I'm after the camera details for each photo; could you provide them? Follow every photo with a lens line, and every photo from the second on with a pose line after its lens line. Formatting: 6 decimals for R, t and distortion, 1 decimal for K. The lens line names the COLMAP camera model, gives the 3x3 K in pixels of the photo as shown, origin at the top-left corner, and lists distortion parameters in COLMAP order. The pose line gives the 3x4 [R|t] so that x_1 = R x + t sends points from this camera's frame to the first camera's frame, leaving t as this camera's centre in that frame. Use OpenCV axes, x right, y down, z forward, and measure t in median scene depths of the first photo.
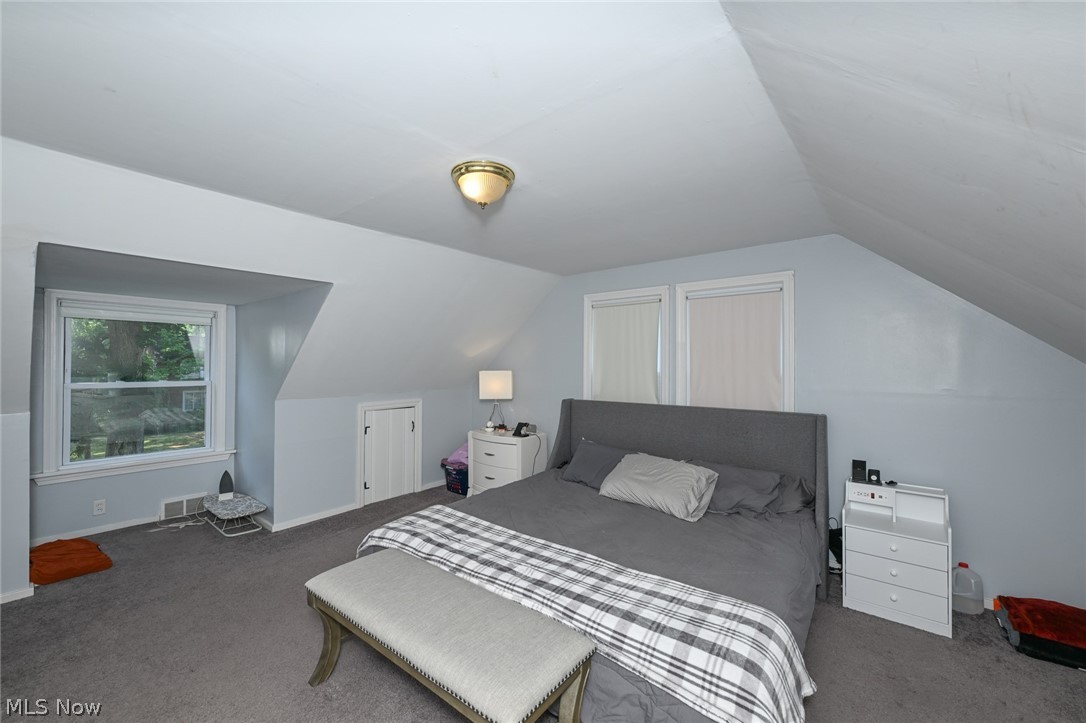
lens RADIAL K [[431.7, 0, 541.0], [0, 431.7, 363.8], [0, 0, 1]] dist [-0.001696, -0.000010]
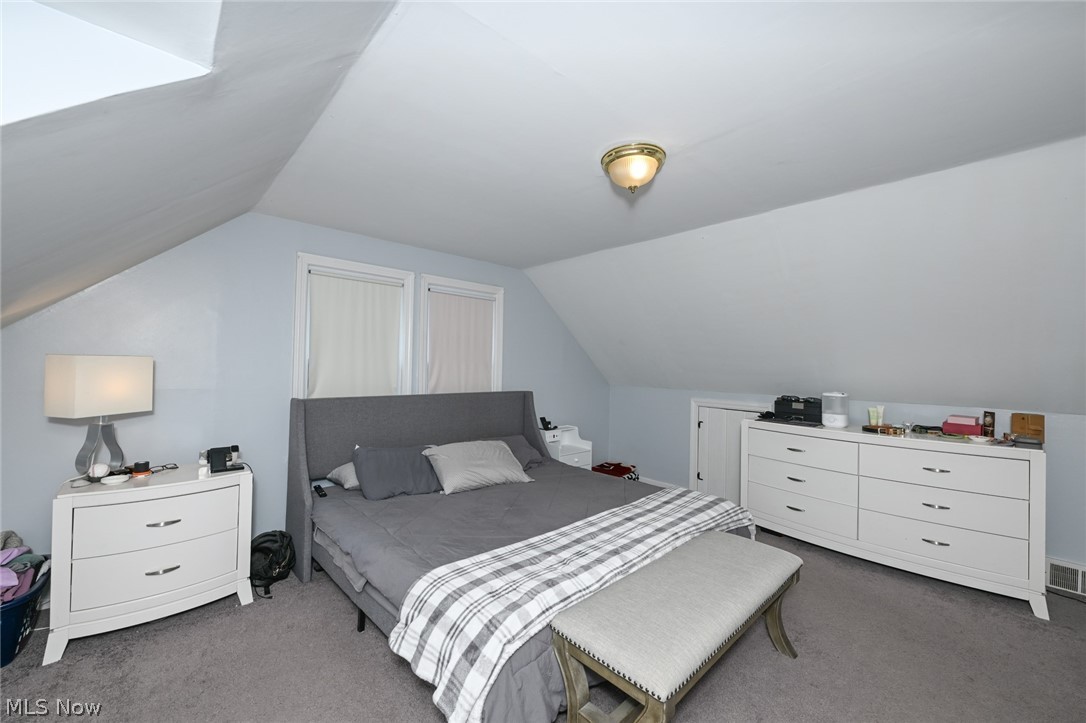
lens RADIAL K [[431.7, 0, 541.0], [0, 431.7, 363.8], [0, 0, 1]] dist [-0.001696, -0.000010]
pose [[0.135901, 0.000816, 0.990722, -1.052669], [-0.027253, 0.999624, 0.002915, 0.022563], [-0.990348, -0.027397, 0.135872, 0.960130]]
